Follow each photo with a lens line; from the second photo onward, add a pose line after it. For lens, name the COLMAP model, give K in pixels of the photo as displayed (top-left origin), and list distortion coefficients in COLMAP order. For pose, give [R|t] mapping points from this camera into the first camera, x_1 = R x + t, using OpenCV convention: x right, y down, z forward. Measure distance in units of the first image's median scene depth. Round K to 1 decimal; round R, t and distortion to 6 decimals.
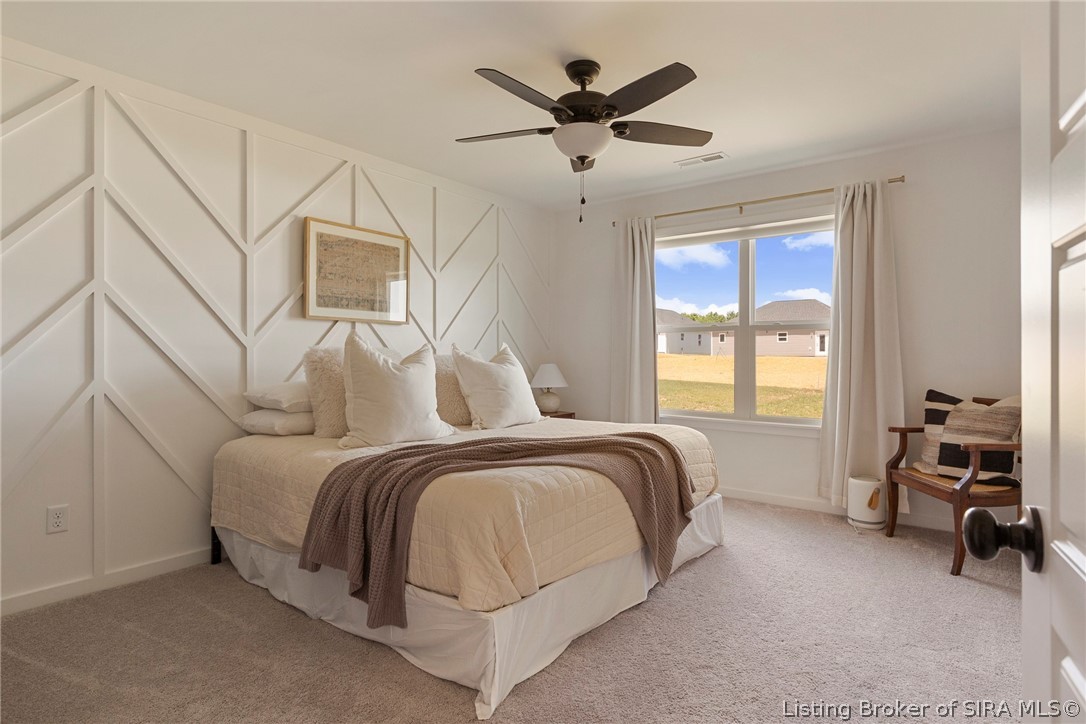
lens RADIAL K [[585.7, 0, 542.0], [0, 585.7, 359.8], [0, 0, 1]] dist [-0.002142, -0.000219]
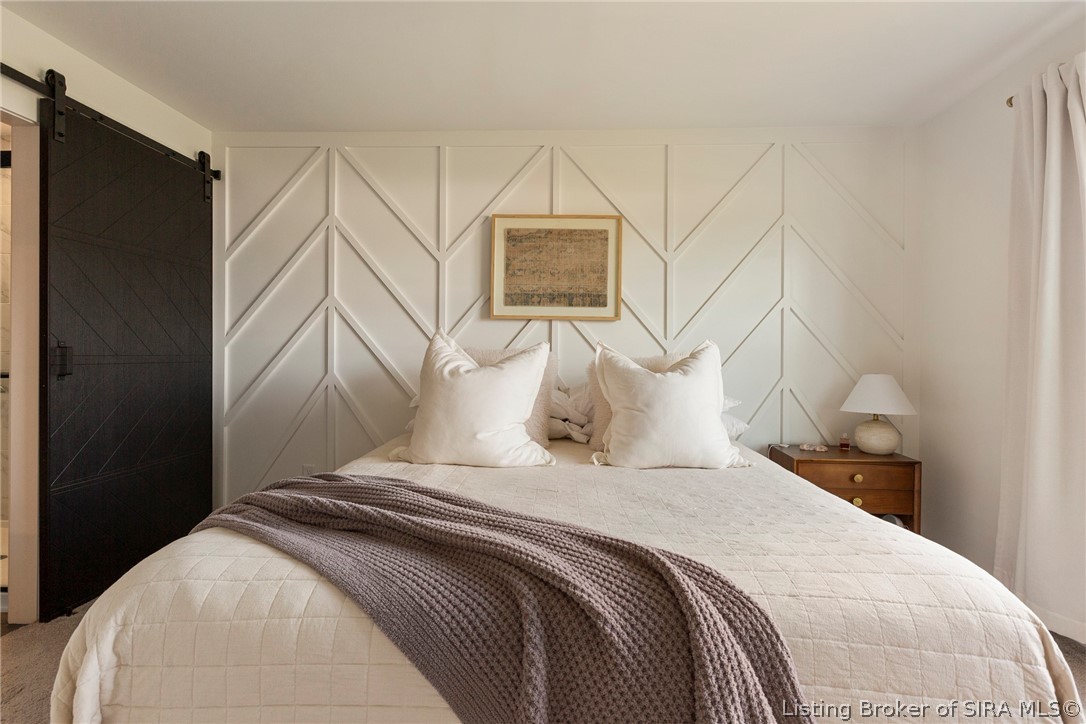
lens RADIAL K [[500.8, 0, 543.2], [0, 500.8, 356.4], [0, 0, 1]] dist [0.002894, -0.000207]
pose [[0.580253, 0.012290, -0.814344, 0.319100], [-0.018051, 0.999835, 0.002227, -0.009742], [0.814236, 0.013408, 0.580379, 0.557759]]
